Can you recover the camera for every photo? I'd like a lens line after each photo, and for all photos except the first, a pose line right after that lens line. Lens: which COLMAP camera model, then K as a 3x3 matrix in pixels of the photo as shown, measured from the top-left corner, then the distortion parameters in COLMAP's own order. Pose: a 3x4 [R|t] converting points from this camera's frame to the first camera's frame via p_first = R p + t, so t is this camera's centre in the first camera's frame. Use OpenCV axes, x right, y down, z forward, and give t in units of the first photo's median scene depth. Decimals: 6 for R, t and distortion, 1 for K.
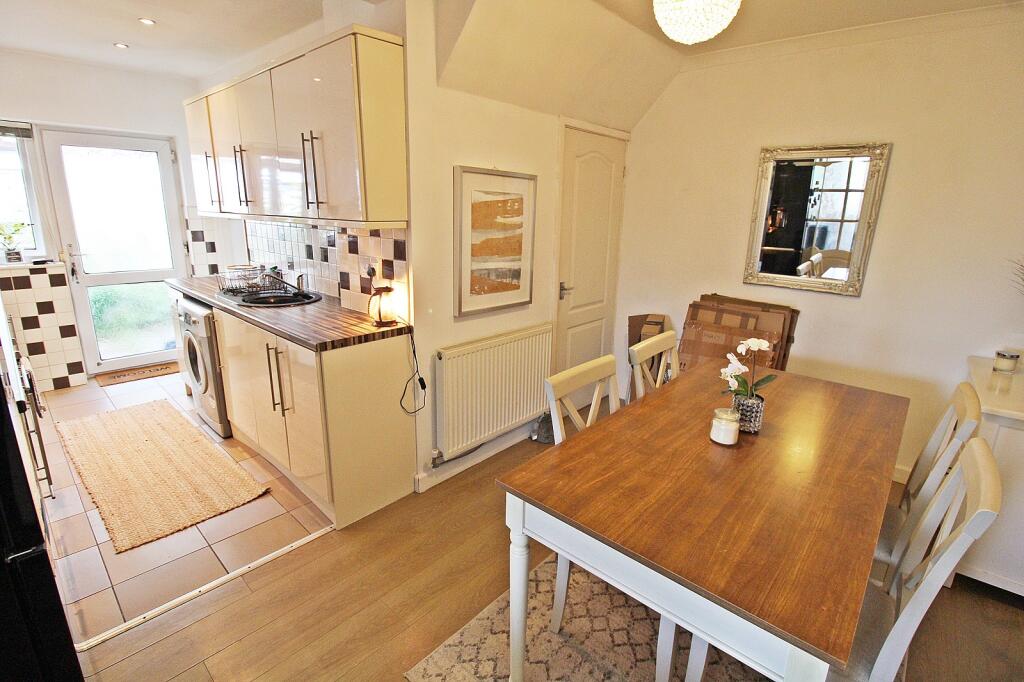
lens RADIAL K [[480.8, 0, 512.0], [0, 480.8, 341.0], [0, 0, 1]] dist [0.001949, -0.009956]
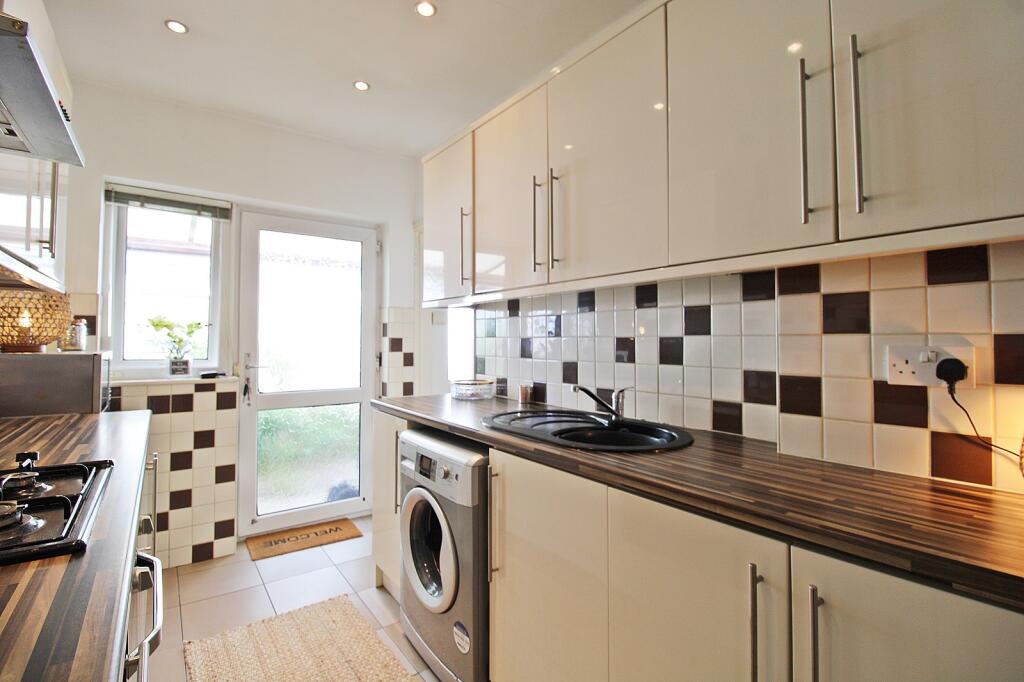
lens RADIAL K [[480.8, 0, 512.0], [0, 480.8, 341.0], [0, 0, 1]] dist [0.001949, -0.009956]
pose [[0.981063, -0.024619, -0.192119, -0.387421], [-0.027382, 0.964300, -0.263394, -0.035173], [0.191745, 0.263666, 0.945364, 0.374326]]
